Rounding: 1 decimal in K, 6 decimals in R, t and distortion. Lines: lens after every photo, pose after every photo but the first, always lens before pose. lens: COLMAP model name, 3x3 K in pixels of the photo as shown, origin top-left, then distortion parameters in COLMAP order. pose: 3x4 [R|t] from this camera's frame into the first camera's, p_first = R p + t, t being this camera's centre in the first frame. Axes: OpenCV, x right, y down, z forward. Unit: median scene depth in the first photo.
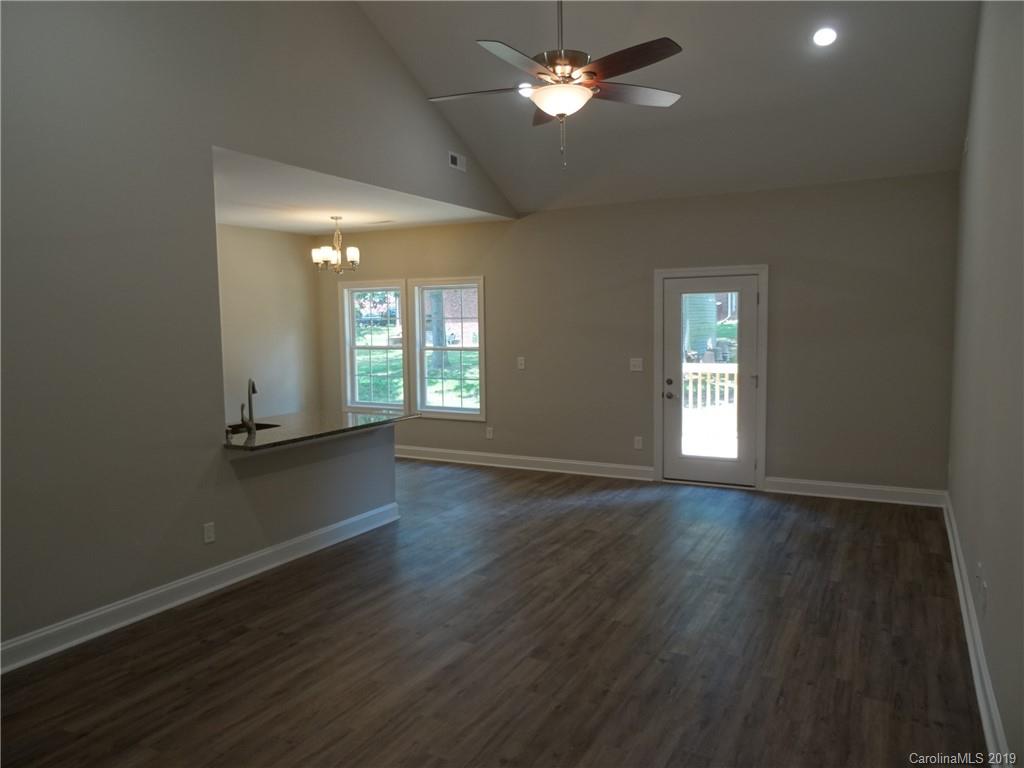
lens RADIAL K [[733.0, 0, 514.3], [0, 733.0, 381.7], [0, 0, 1]] dist [0.001619, -0.015836]
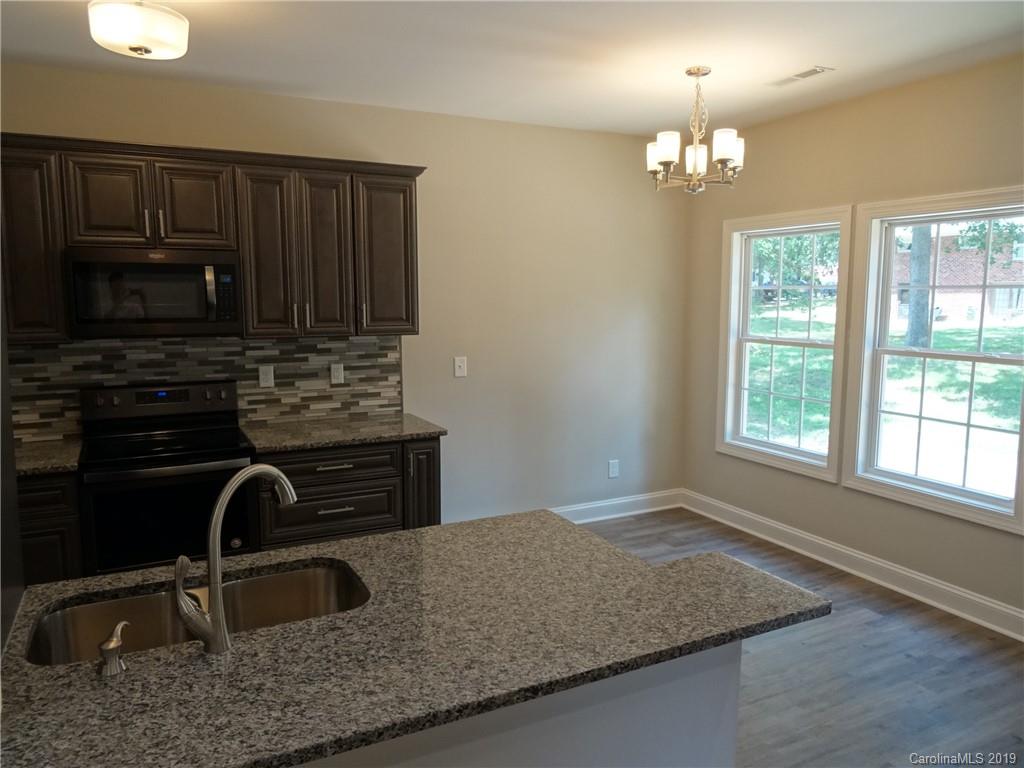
lens RADIAL K [[733.0, 0, 512.7], [0, 733.0, 383.4], [0, 0, 1]] dist [0.001619, -0.015836]
pose [[0.821664, 0.080739, -0.564225, -0.055645], [-0.055384, 0.996542, 0.061948, -0.043931], [0.567275, -0.019652, 0.823294, 0.521988]]
